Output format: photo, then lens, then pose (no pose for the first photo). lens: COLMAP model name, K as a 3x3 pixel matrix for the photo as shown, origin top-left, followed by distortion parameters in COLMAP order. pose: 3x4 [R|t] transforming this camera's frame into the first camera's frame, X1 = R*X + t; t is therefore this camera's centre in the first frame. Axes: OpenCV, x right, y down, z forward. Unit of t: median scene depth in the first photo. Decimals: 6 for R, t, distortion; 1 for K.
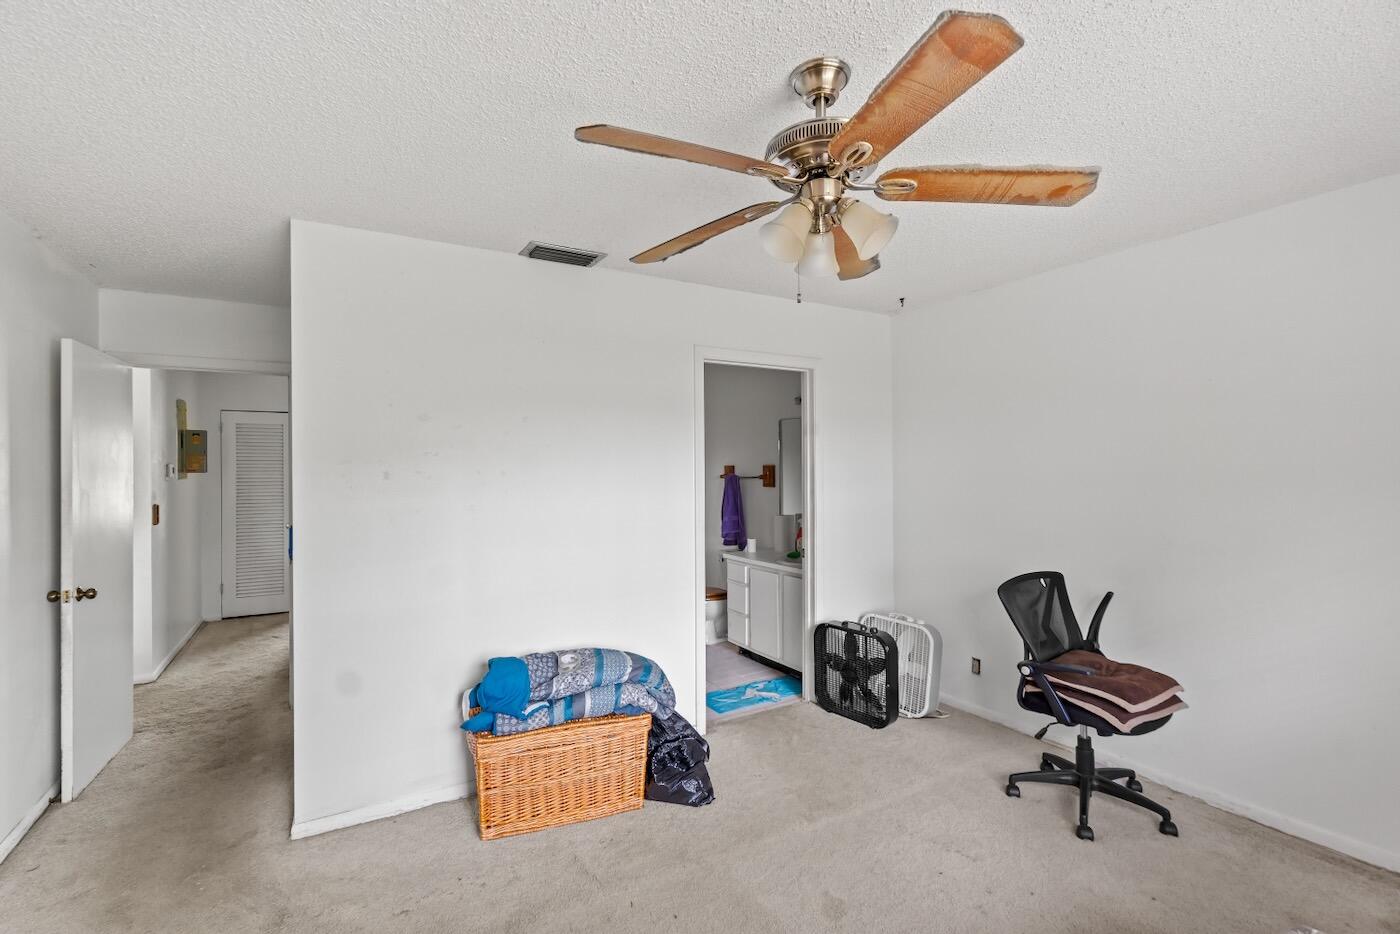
lens RADIAL K [[628.2, 0, 699.3], [0, 628.2, 464.5], [0, 0, 1]] dist [-0.008078, 0.001247]
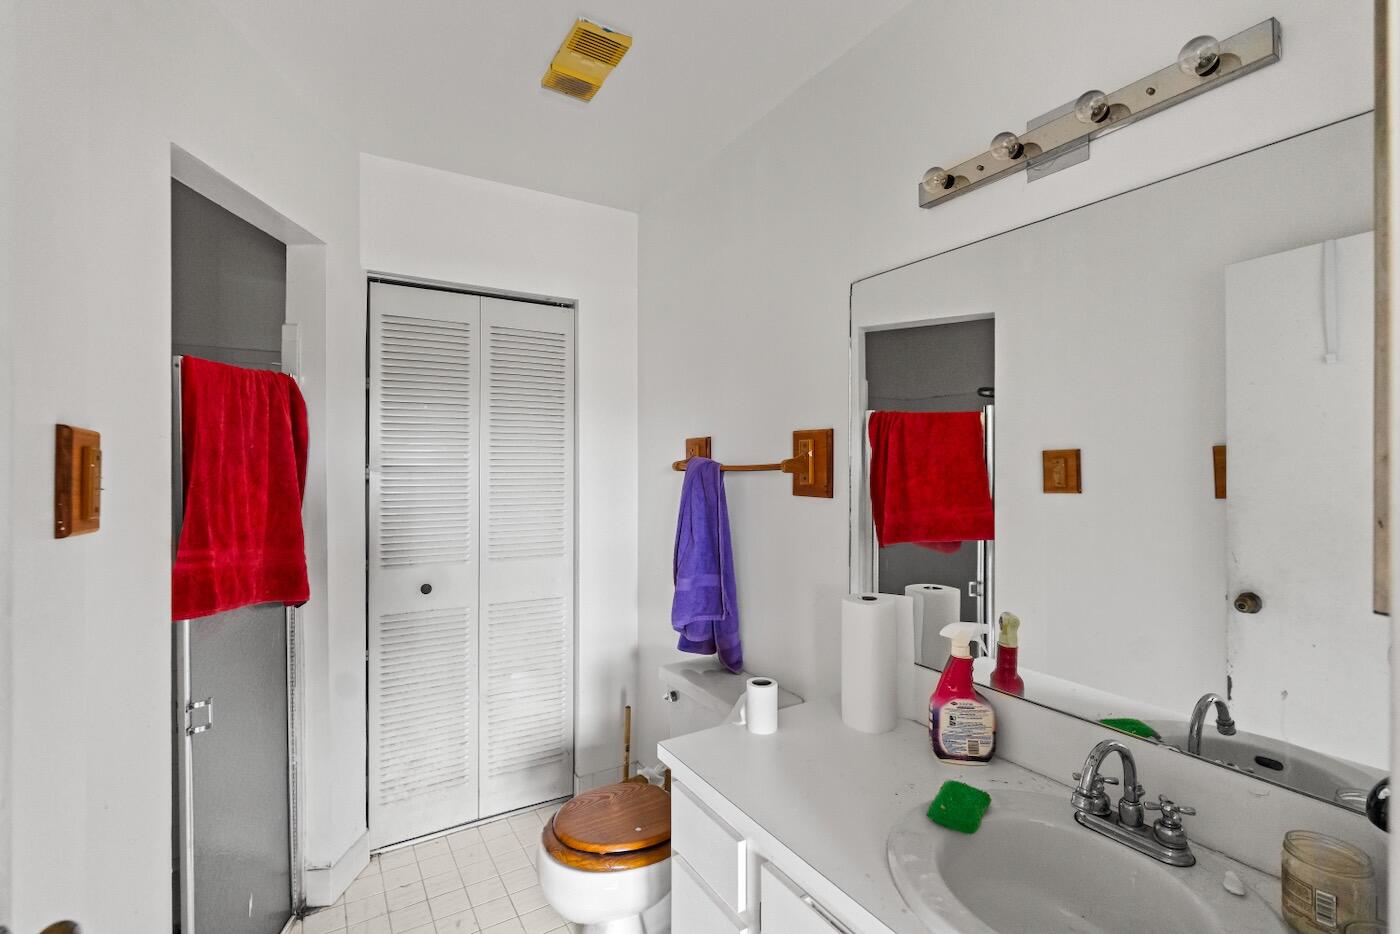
lens RADIAL K [[628.2, 0, 699.3], [0, 628.2, 464.5], [0, 0, 1]] dist [-0.008078, 0.001247]
pose [[0.999794, 0.010839, 0.017140, 0.043689], [-0.010795, 0.999938, -0.002635, 0.019633], [-0.017168, 0.002449, 0.999850, 0.639485]]
